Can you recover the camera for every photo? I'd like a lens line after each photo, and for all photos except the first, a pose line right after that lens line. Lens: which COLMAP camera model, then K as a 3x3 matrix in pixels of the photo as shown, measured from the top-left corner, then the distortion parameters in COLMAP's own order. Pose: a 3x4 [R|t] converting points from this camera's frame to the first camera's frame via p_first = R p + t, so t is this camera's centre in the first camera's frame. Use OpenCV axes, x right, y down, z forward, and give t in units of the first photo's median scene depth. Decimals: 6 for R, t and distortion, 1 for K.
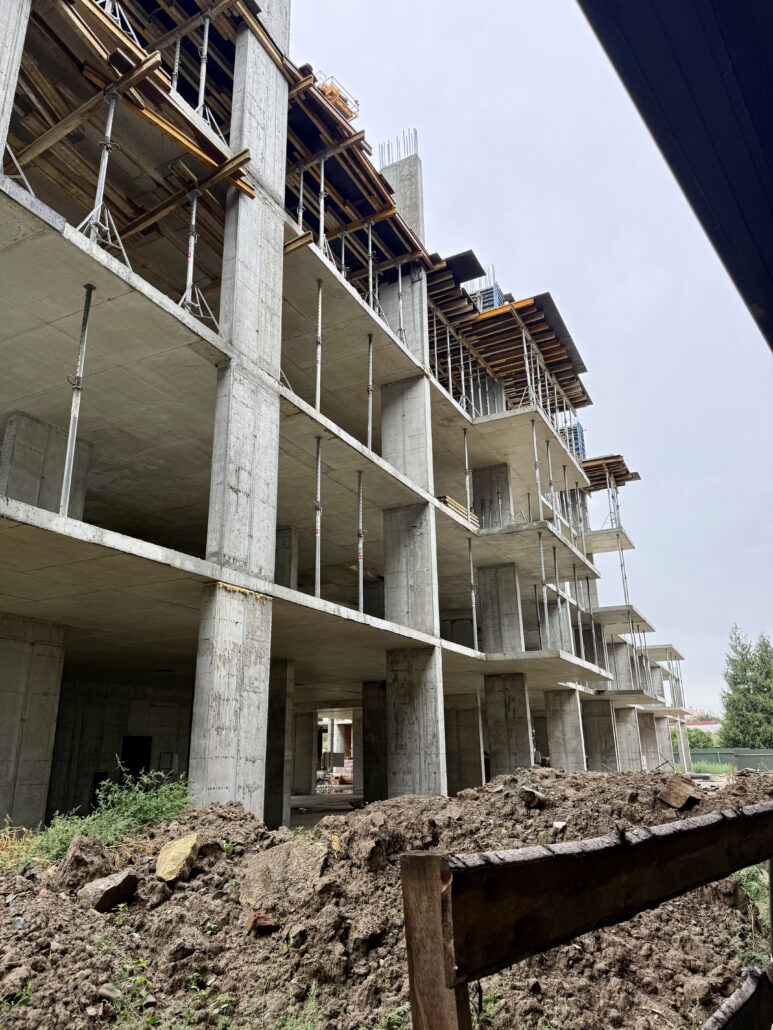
lens RADIAL K [[725.4, 0, 380.4], [0, 725.4, 512.4], [0, 0, 1]] dist [0.096668, -0.114699]
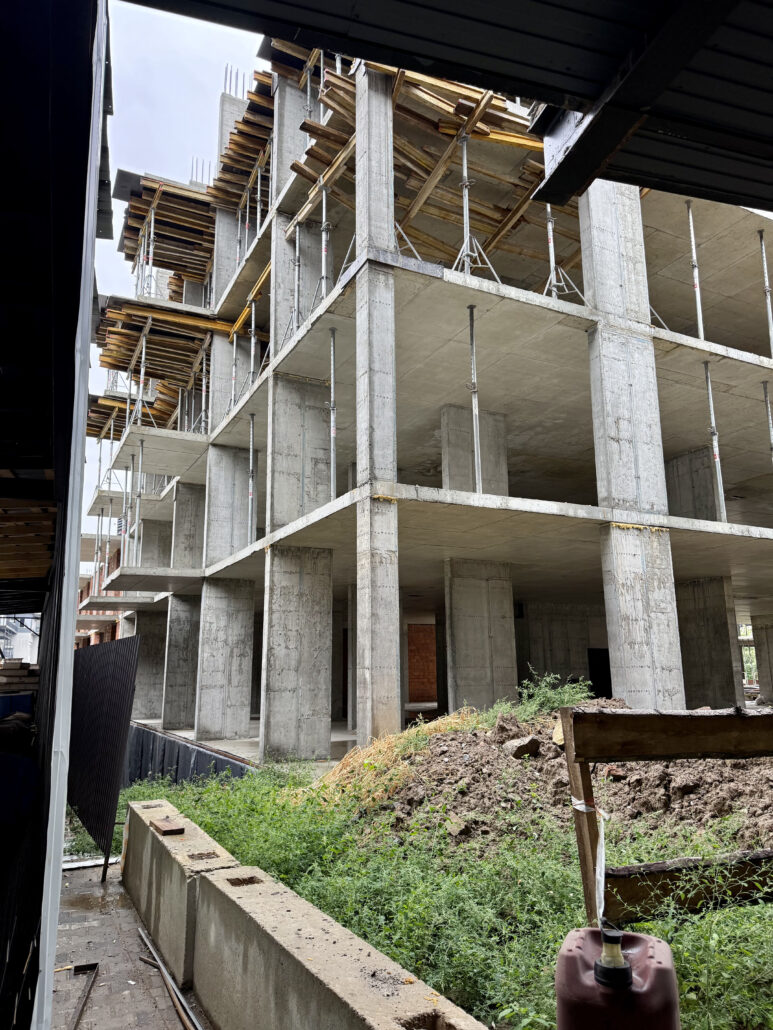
lens RADIAL K [[725.4, 0, 380.4], [0, 725.4, 512.4], [0, 0, 1]] dist [0.096668, -0.114699]
pose [[0.808494, -0.121662, -0.575792, 0.149695], [0.186177, 0.981024, 0.054134, -0.050994], [0.558280, -0.150966, 0.815802, -0.156940]]
